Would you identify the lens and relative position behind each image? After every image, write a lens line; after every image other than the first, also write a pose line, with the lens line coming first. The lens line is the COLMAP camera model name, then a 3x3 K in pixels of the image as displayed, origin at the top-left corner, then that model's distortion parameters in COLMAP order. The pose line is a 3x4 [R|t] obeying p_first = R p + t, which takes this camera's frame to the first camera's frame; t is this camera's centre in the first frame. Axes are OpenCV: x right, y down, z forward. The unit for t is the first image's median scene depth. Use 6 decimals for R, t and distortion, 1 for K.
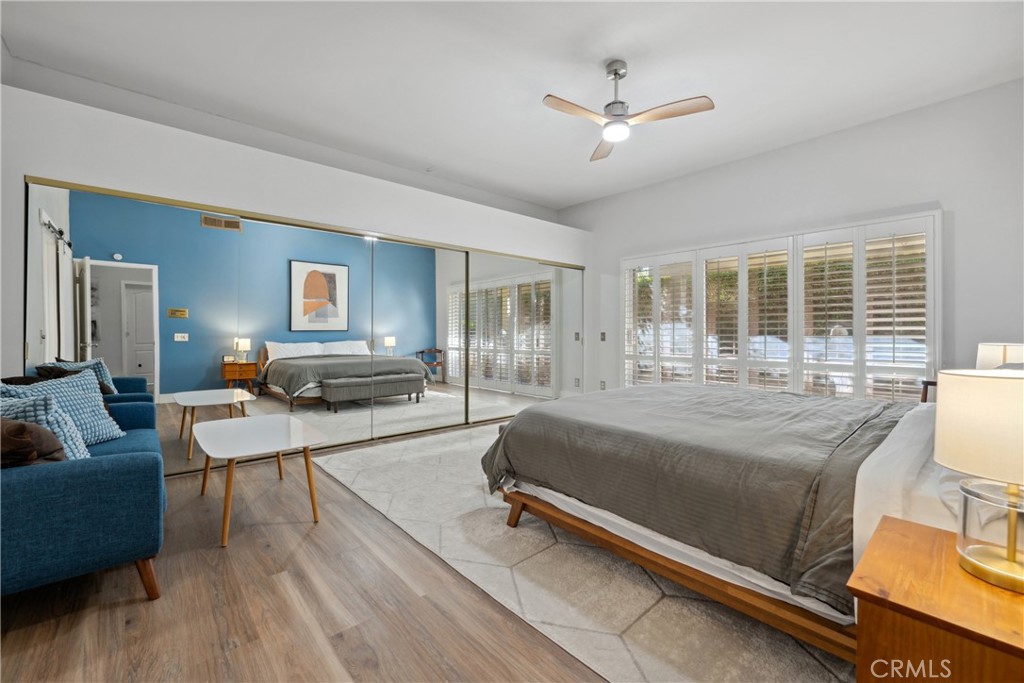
lens RADIAL K [[399.9, 0, 519.2], [0, 399.9, 332.5], [0, 0, 1]] dist [0.001513, -0.000041]
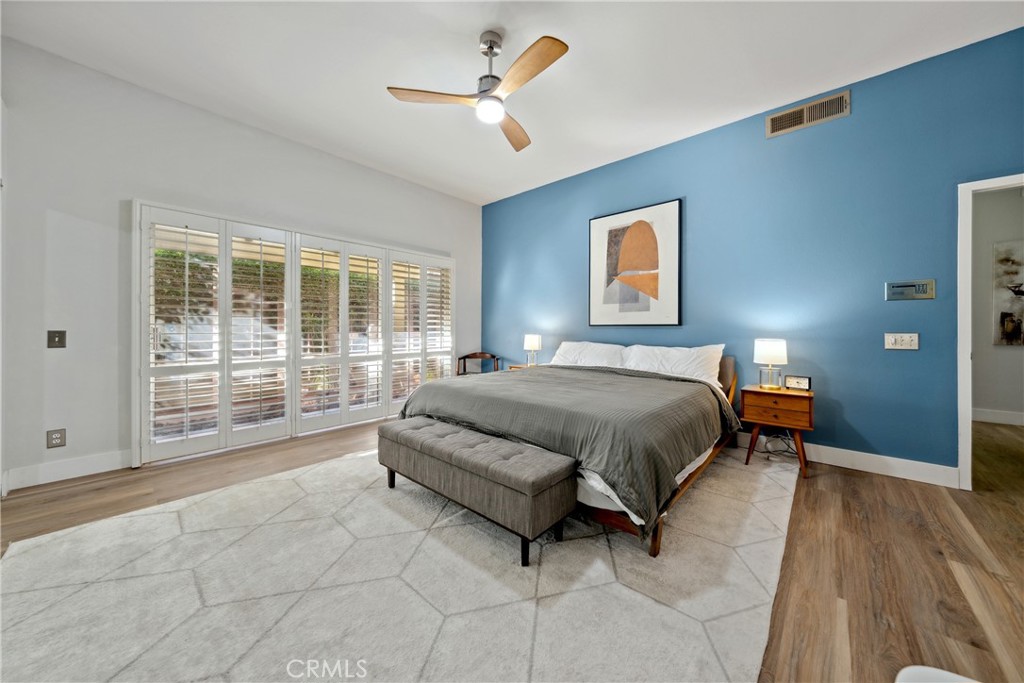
lens RADIAL K [[351.0, 0, 510.2], [0, 351.0, 330.0], [0, 0, 1]] dist [-0.000061, -0.000016]
pose [[-0.083787, -0.002536, 0.996480, -0.552392], [-0.002362, 0.999994, 0.002346, -0.004106], [-0.996481, -0.002157, -0.083792, 1.009994]]
